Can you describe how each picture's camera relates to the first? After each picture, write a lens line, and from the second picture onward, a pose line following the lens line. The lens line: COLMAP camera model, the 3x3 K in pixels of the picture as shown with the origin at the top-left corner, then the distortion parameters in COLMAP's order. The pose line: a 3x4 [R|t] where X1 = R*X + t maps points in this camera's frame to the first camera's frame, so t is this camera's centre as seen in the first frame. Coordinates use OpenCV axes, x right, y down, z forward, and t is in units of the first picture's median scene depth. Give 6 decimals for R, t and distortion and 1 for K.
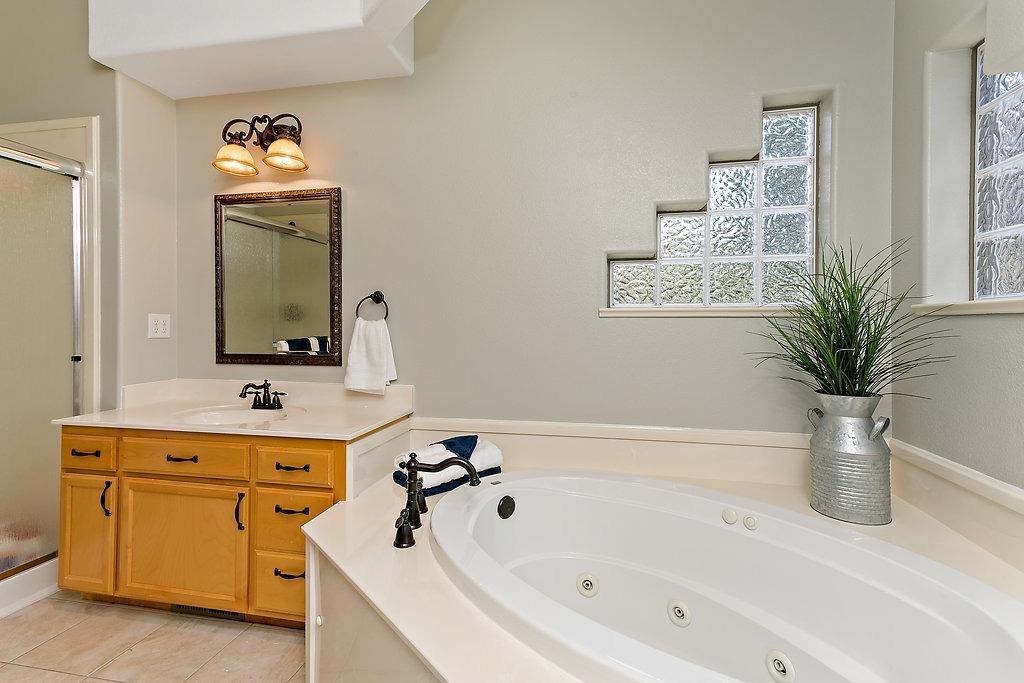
lens RADIAL K [[484.6, 0, 505.9], [0, 484.6, 325.8], [0, 0, 1]] dist [0.022821, 0.000481]
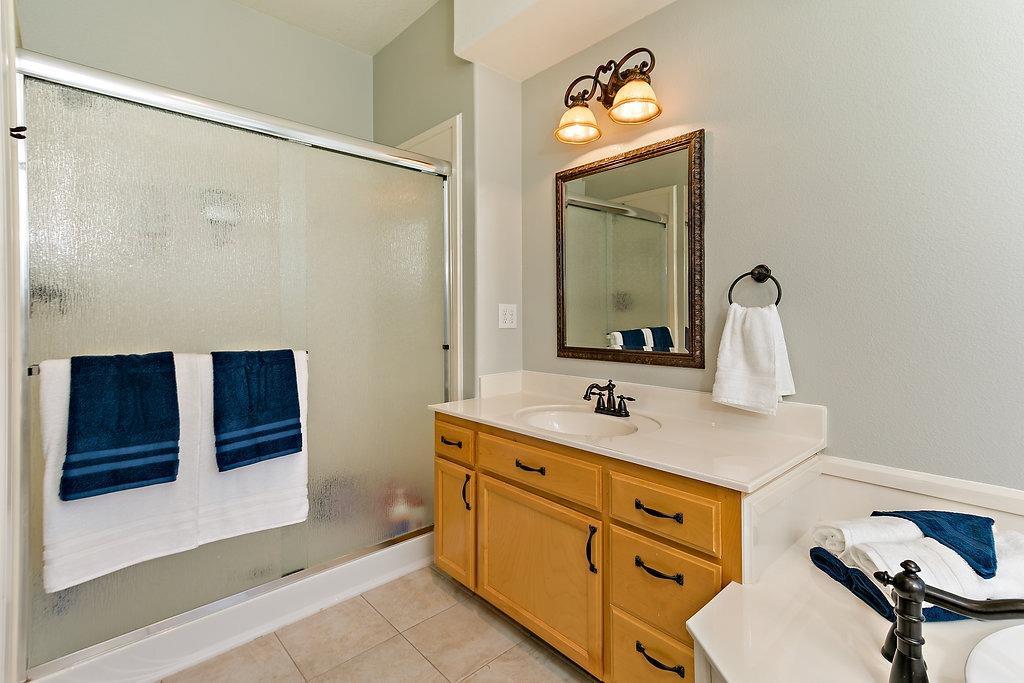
lens RADIAL K [[483.9, 0, 512.0], [0, 483.9, 341.5], [0, 0, 1]] dist [0.020939, 0.000369]
pose [[0.822528, 0.025754, -0.568141, -0.179742], [0.004343, 0.998661, 0.051557, 0.000970], [0.568708, -0.044874, 0.821314, 0.250754]]
